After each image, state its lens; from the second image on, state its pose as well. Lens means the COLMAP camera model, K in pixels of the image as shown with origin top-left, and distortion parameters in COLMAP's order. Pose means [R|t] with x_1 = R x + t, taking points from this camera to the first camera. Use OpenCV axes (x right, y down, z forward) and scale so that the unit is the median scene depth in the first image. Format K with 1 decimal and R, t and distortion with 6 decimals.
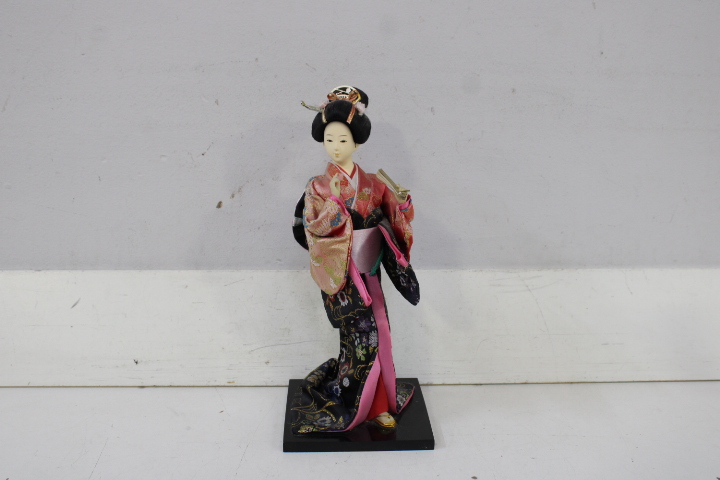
lens RADIAL K [[733.1, 0, 354.8], [0, 733.1, 245.0], [0, 0, 1]] dist [-0.087688, 0.000000]
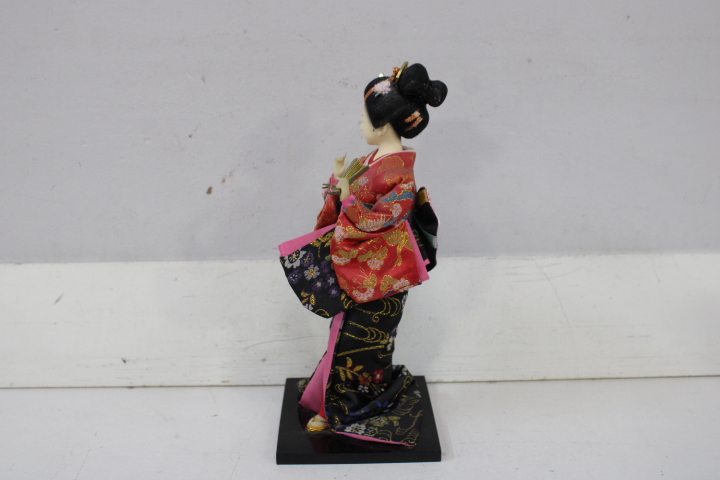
lens RADIAL K [[733.1, 0, 355.2], [0, 733.1, 238.8], [0, 0, 1]] dist [-0.087688, 0.000000]
pose [[0.999577, -0.011461, -0.026741, 0.023595], [0.012631, 0.998952, 0.043999, -0.033734], [0.026209, -0.044318, 0.998674, 0.084609]]
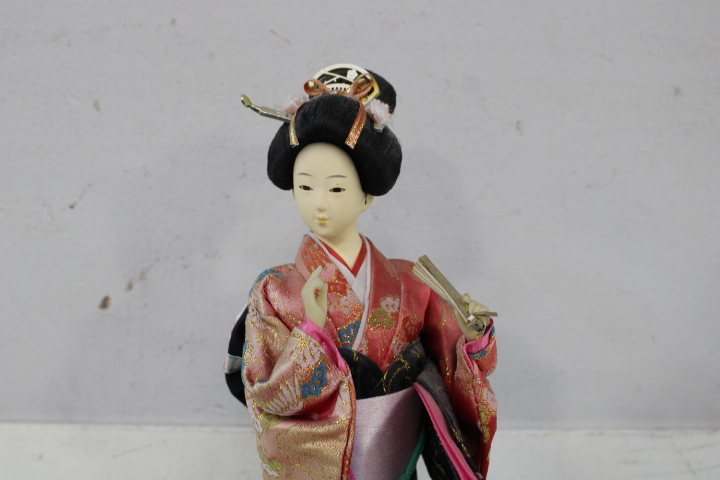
lens RADIAL K [[733.1, 0, 352.3], [0, 733.1, 247.5], [0, 0, 1]] dist [-0.087688, 0.000000]
pose [[0.999654, 0.015365, -0.021369, 0.002406], [-0.016230, 0.999031, -0.040909, -0.079275], [0.020720, 0.041241, 0.998934, 0.503292]]
